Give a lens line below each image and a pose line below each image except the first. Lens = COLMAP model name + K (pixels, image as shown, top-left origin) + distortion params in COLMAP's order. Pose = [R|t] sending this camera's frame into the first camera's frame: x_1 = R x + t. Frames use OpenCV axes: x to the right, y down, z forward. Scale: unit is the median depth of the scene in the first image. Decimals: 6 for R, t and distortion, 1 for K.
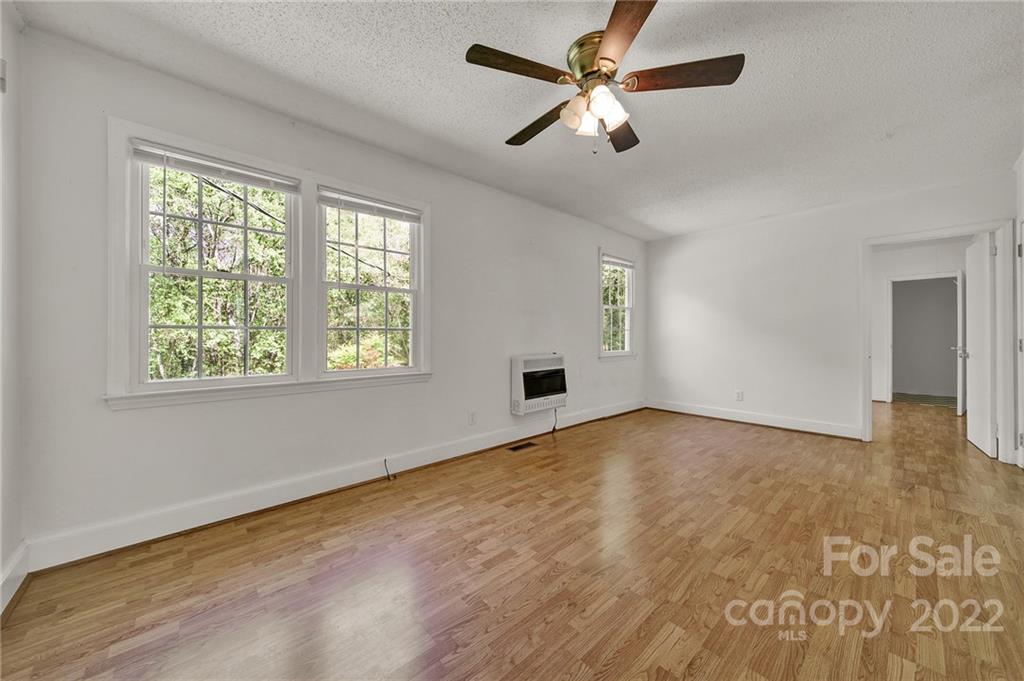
lens RADIAL K [[370.1, 0, 515.3], [0, 370.1, 336.6], [0, 0, 1]] dist [-0.001226, -0.000207]
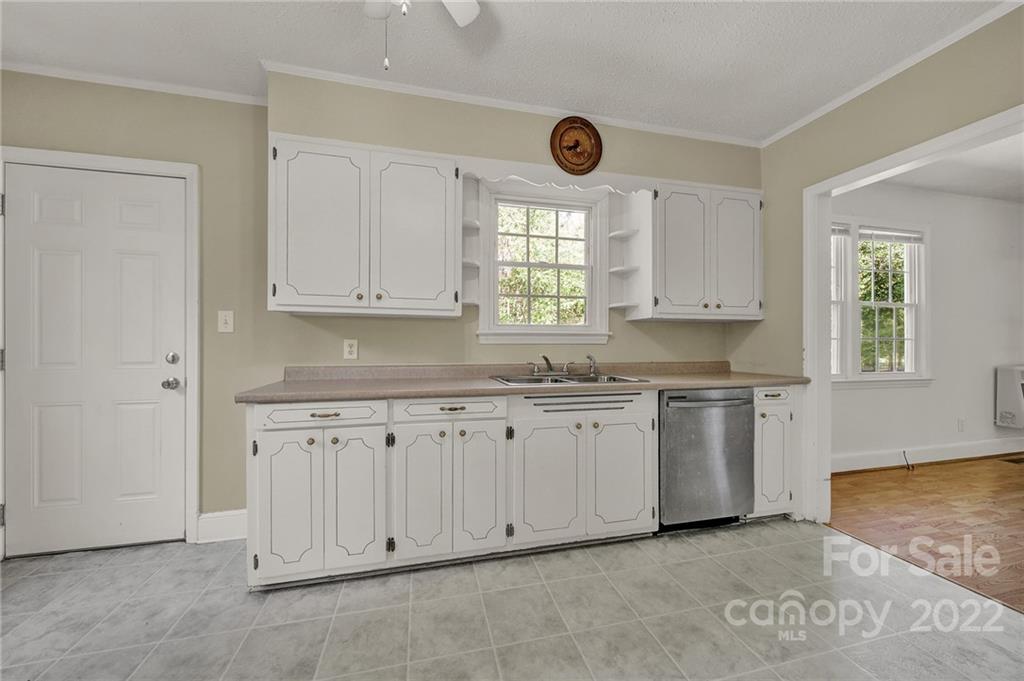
lens RADIAL K [[380.6, 0, 505.7], [0, 380.6, 340.3], [0, 0, 1]] dist [-0.001409, -0.000222]
pose [[0.868182, 0.000300, -0.496246, -0.976234], [-0.001608, 0.999996, -0.002209, -0.014161], [0.496243, 0.002716, 0.868179, -0.768936]]
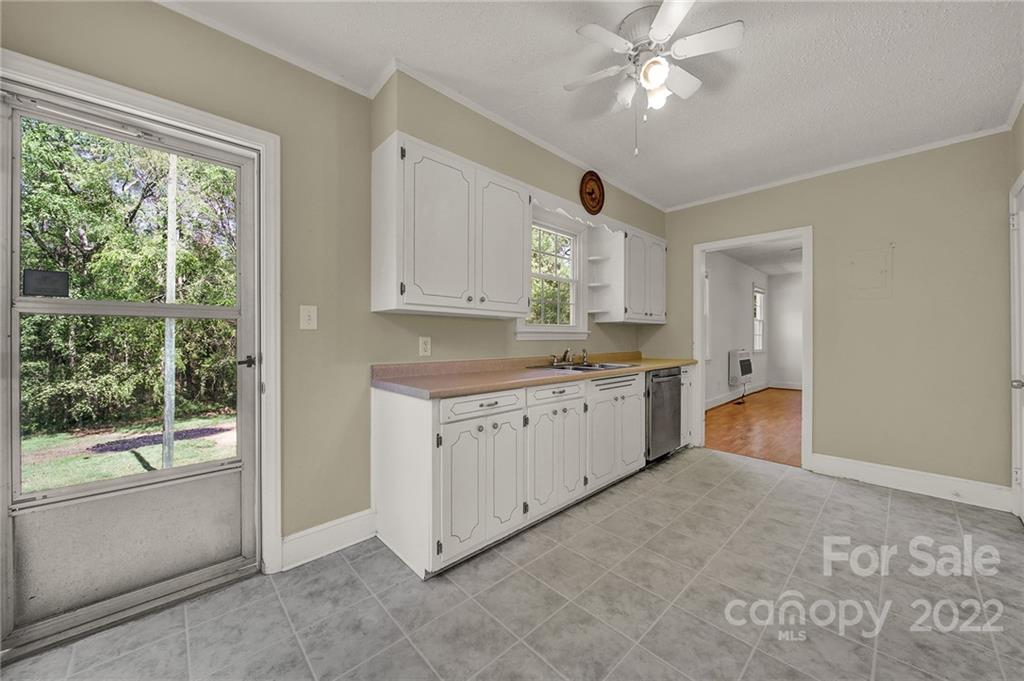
lens RADIAL K [[370.1, 0, 515.3], [0, 370.1, 336.6], [0, 0, 1]] dist [-0.001226, -0.000207]
pose [[1.000000, 0.000868, -0.000169, -2.016513], [-0.000867, 1.000000, 0.000408, -0.024682], [0.000169, -0.000408, 1.000000, -1.367707]]
